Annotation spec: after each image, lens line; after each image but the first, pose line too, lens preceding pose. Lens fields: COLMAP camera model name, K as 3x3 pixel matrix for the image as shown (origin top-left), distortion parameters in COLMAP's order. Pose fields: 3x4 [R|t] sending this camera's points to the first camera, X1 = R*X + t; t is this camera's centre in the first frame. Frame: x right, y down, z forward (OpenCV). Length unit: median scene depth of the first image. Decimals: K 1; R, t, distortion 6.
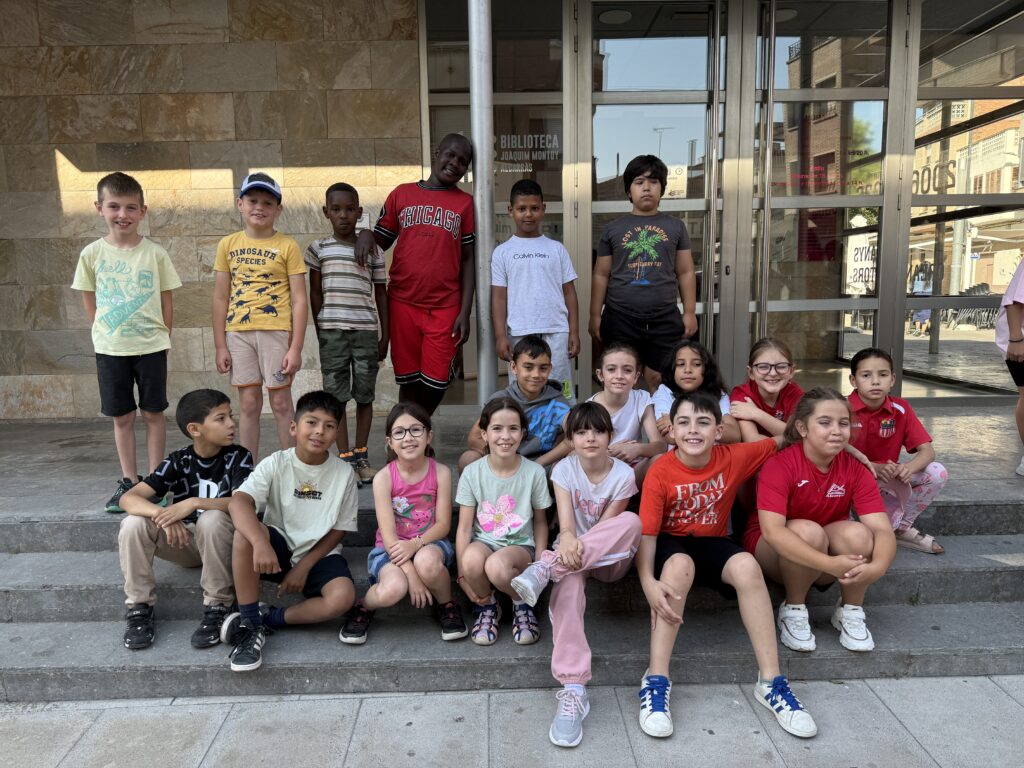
lens RADIAL K [[727.5, 0, 512.3], [0, 727.5, 385.6], [0, 0, 1]] dist [0.005103, -0.000576]
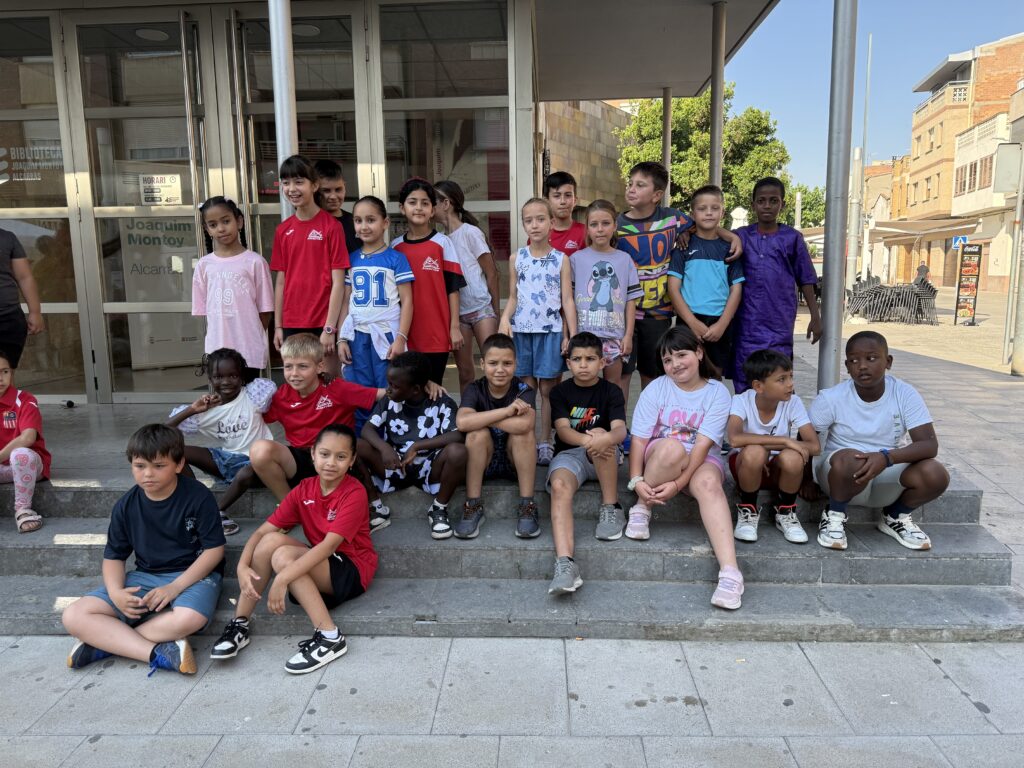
lens RADIAL K [[727.5, 0, 509.9], [0, 727.5, 381.0], [0, 0, 1]] dist [0.005103, -0.000576]
pose [[0.997294, 0.010329, -0.072784, 0.810637], [-0.009743, 0.999917, 0.008403, -0.010956], [0.072864, -0.007671, 0.997312, -0.035724]]
